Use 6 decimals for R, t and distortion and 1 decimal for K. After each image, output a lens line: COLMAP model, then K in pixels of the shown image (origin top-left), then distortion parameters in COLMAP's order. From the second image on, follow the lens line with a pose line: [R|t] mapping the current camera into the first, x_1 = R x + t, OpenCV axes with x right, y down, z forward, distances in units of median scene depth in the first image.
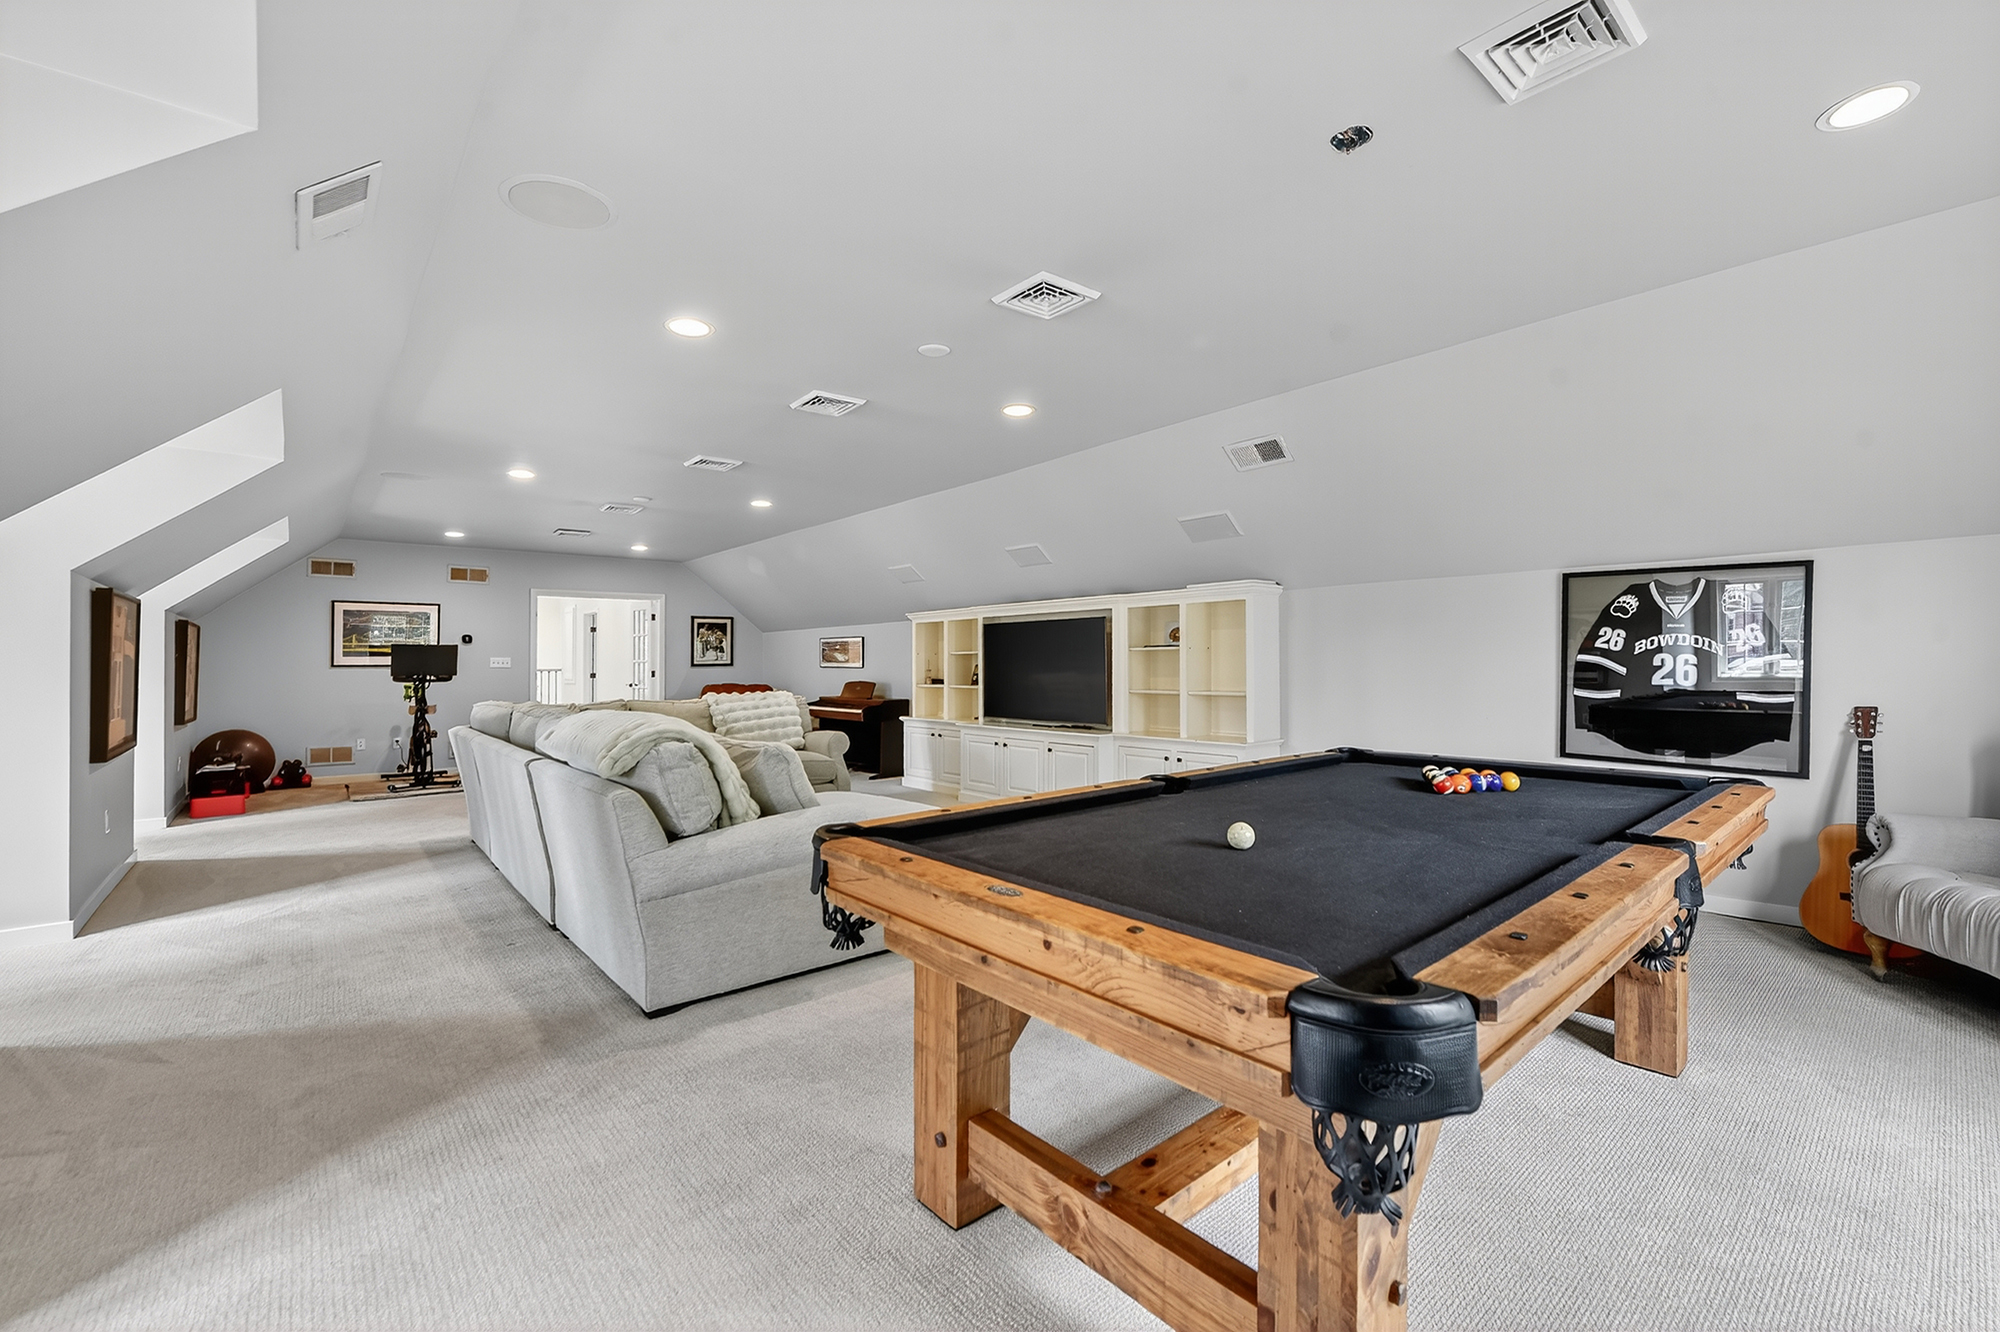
lens RADIAL K [[834.1, 0, 995.0], [0, 834.1, 676.1], [0, 0, 1]] dist [0.001981, -0.006058]
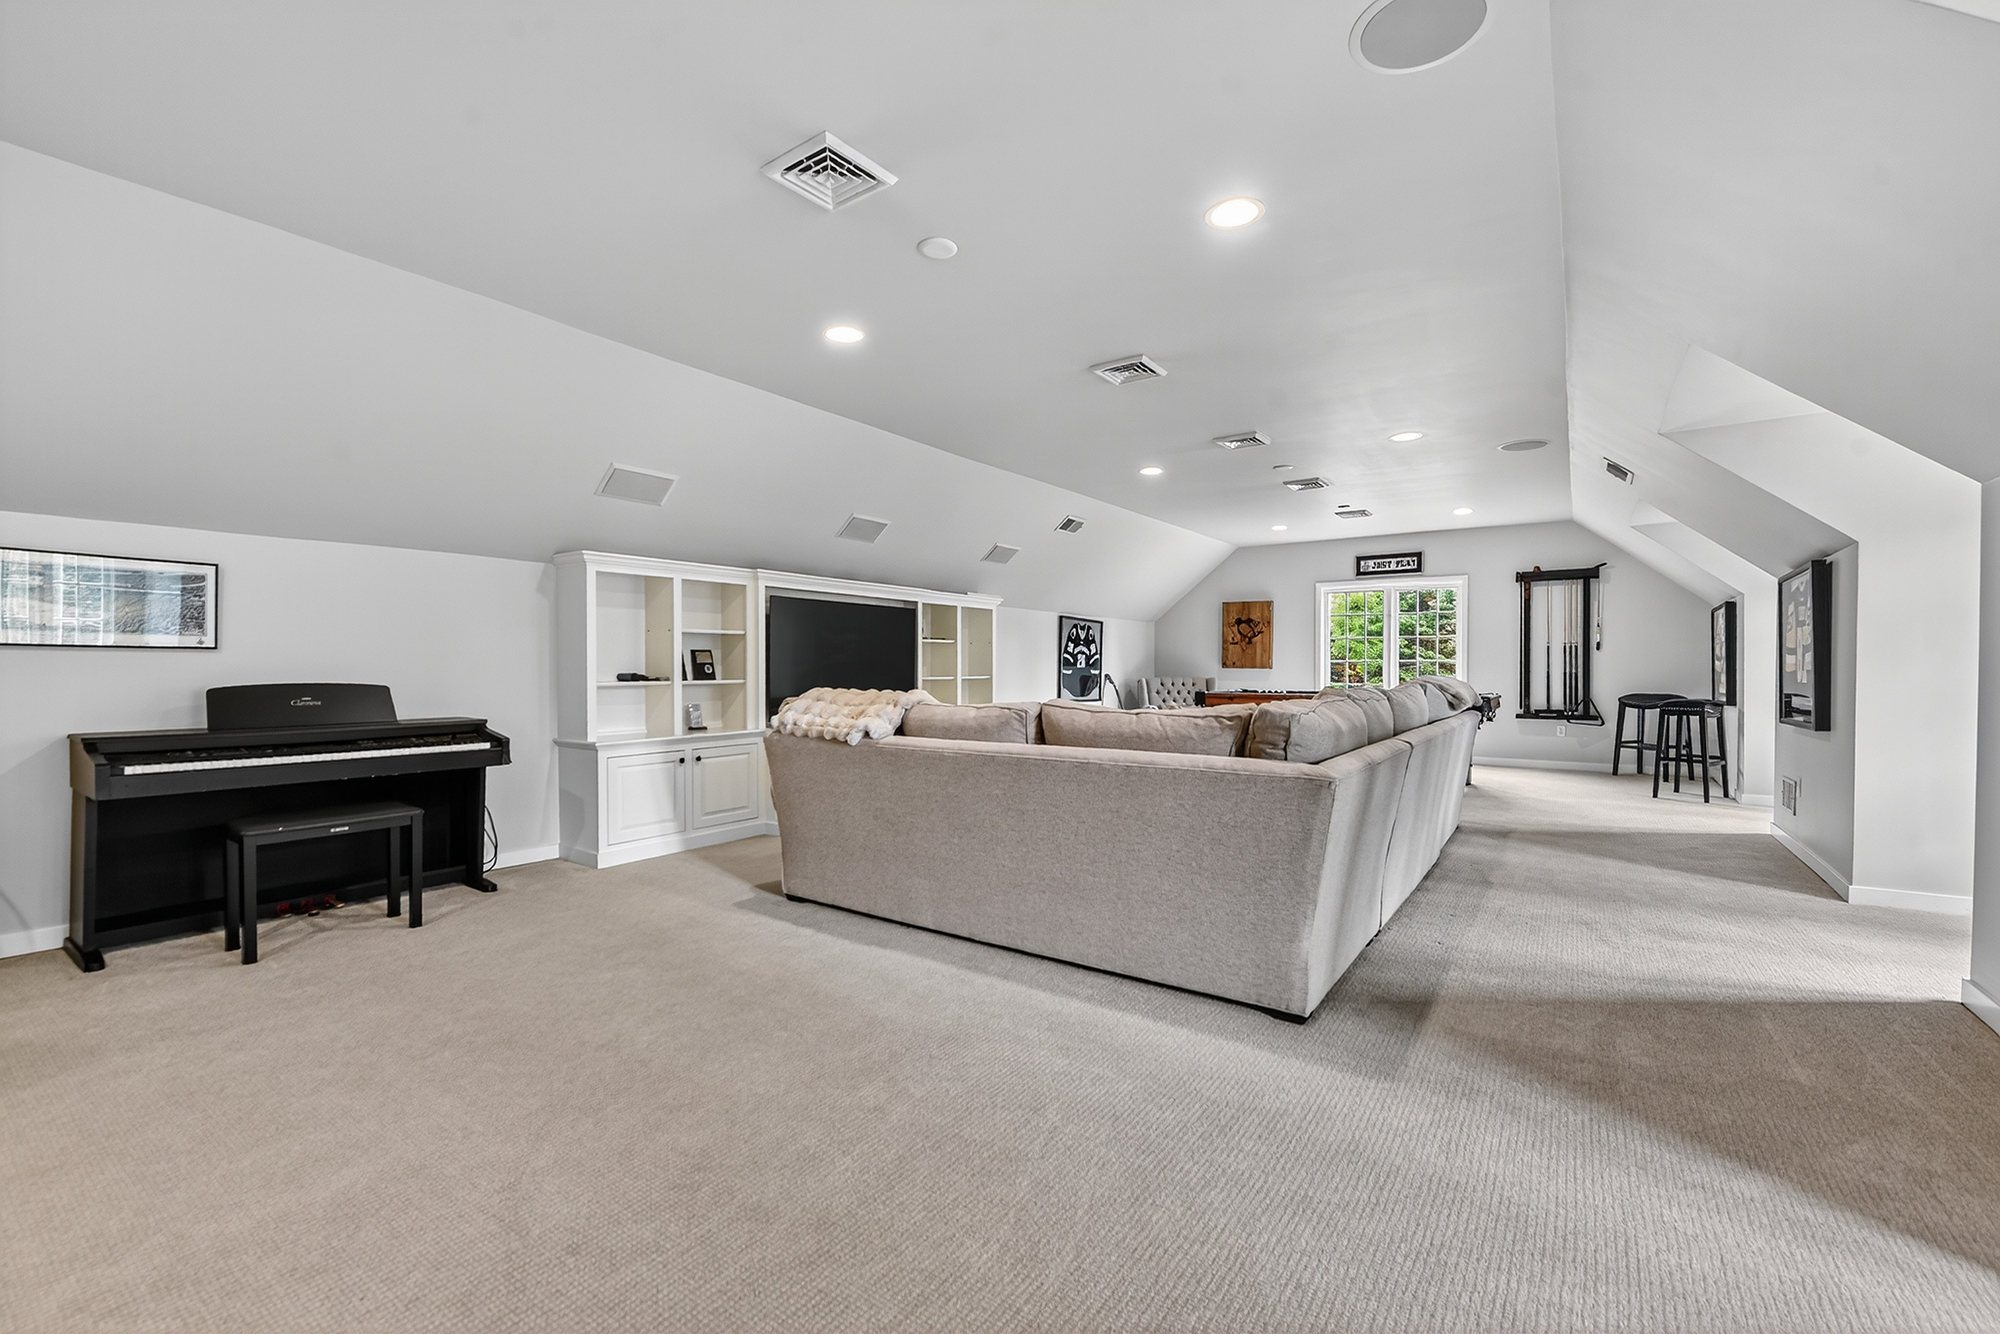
lens RADIAL K [[834.1, 0, 995.0], [0, 834.1, 677.1], [0, 0, 1]] dist [0.001981, -0.006058]
pose [[-0.247348, -0.016308, 0.968789, -1.344564], [0.002391, 0.999845, 0.017441, -0.004153], [-0.968924, 0.006630, -0.247271, 1.699143]]
